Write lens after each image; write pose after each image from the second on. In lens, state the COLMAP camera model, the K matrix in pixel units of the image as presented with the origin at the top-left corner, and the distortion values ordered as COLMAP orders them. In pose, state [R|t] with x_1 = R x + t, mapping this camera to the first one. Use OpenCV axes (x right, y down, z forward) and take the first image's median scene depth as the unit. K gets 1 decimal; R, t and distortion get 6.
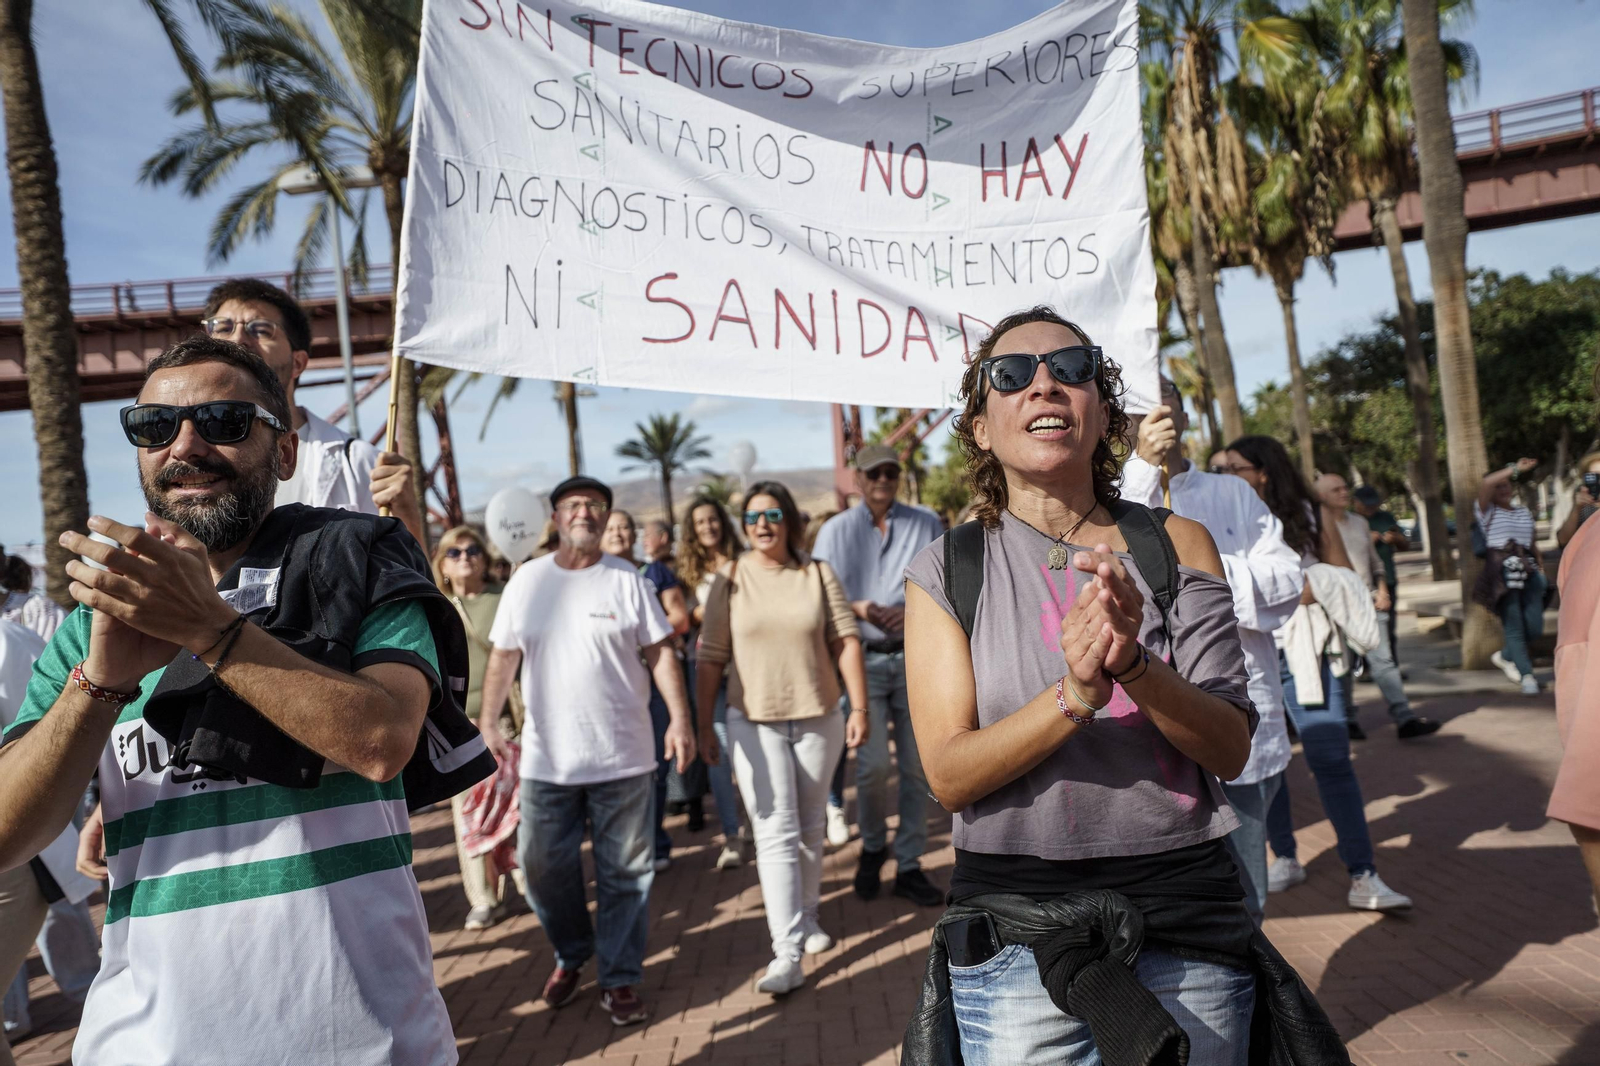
lens RADIAL K [[1217.8, 0, 800.0], [0, 1217.8, 533.0], [0, 0, 1]] dist [0.074373, 0.042523]
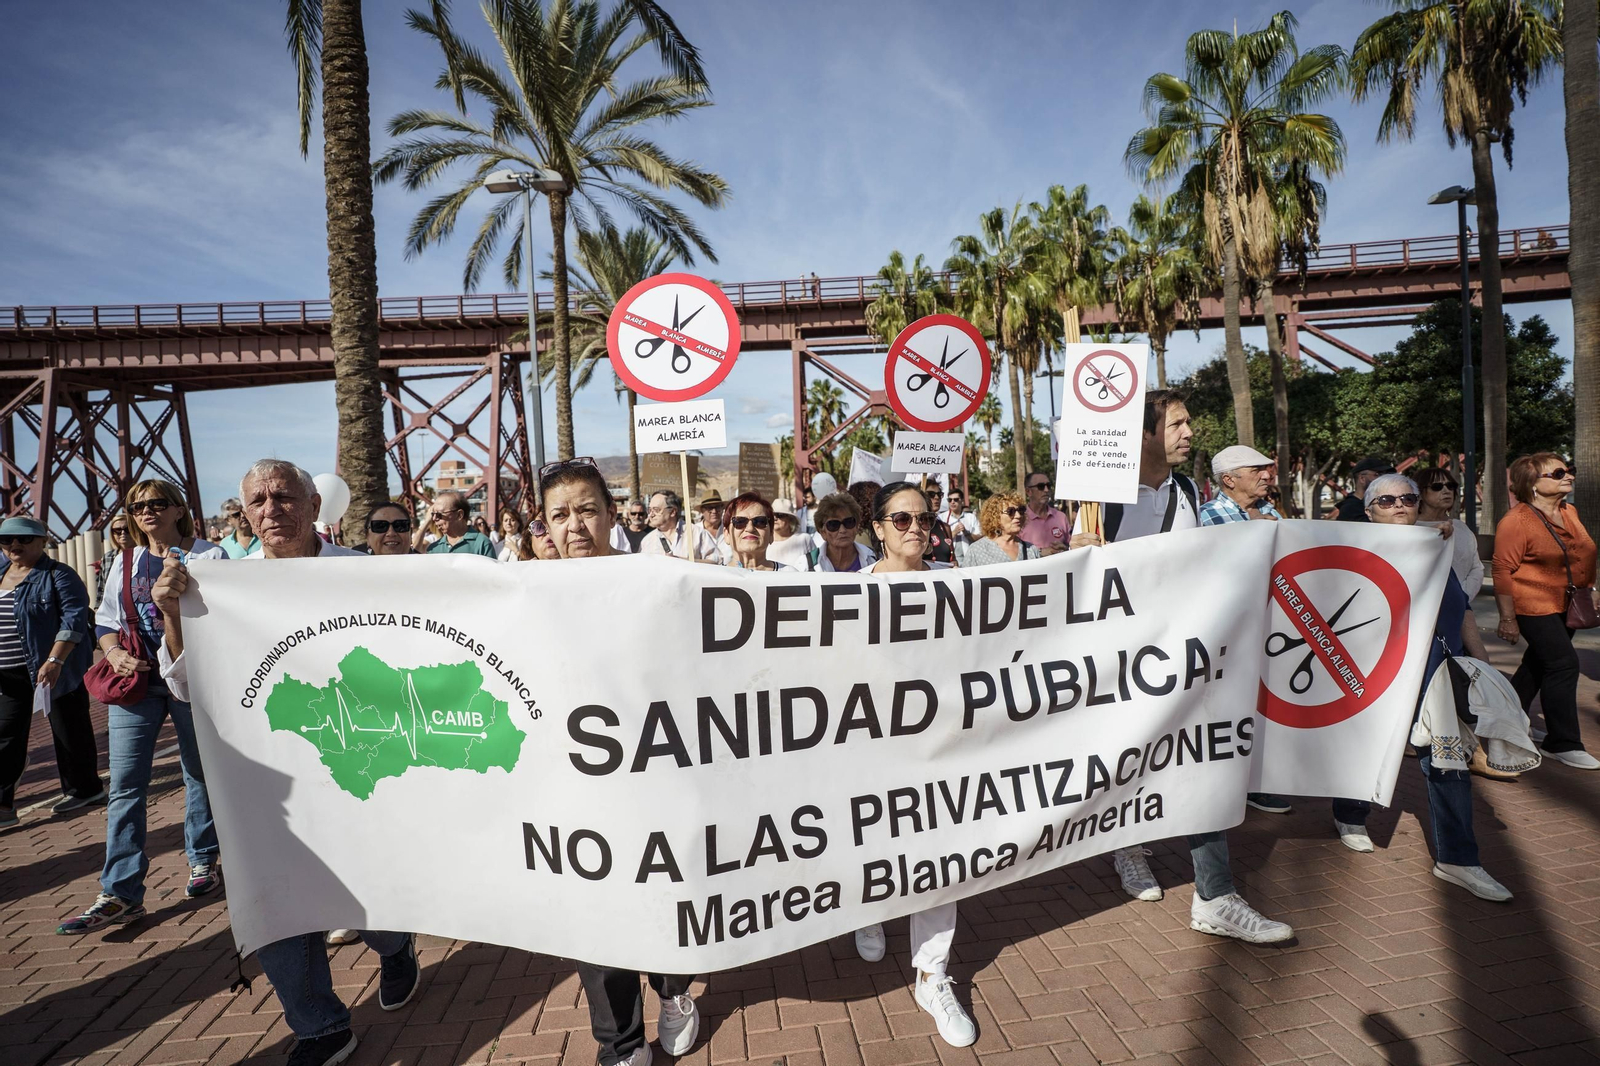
lens RADIAL K [[764.2, 0, 800.0], [0, 764.2, 533.0], [0, 0, 1]] dist [-0.080500, 0.026248]
pose [[0.991941, 0.039939, 0.120244, -0.150671], [-0.045240, 0.998106, 0.041680, 0.013943], [-0.118352, -0.046784, 0.991869, 0.186968]]
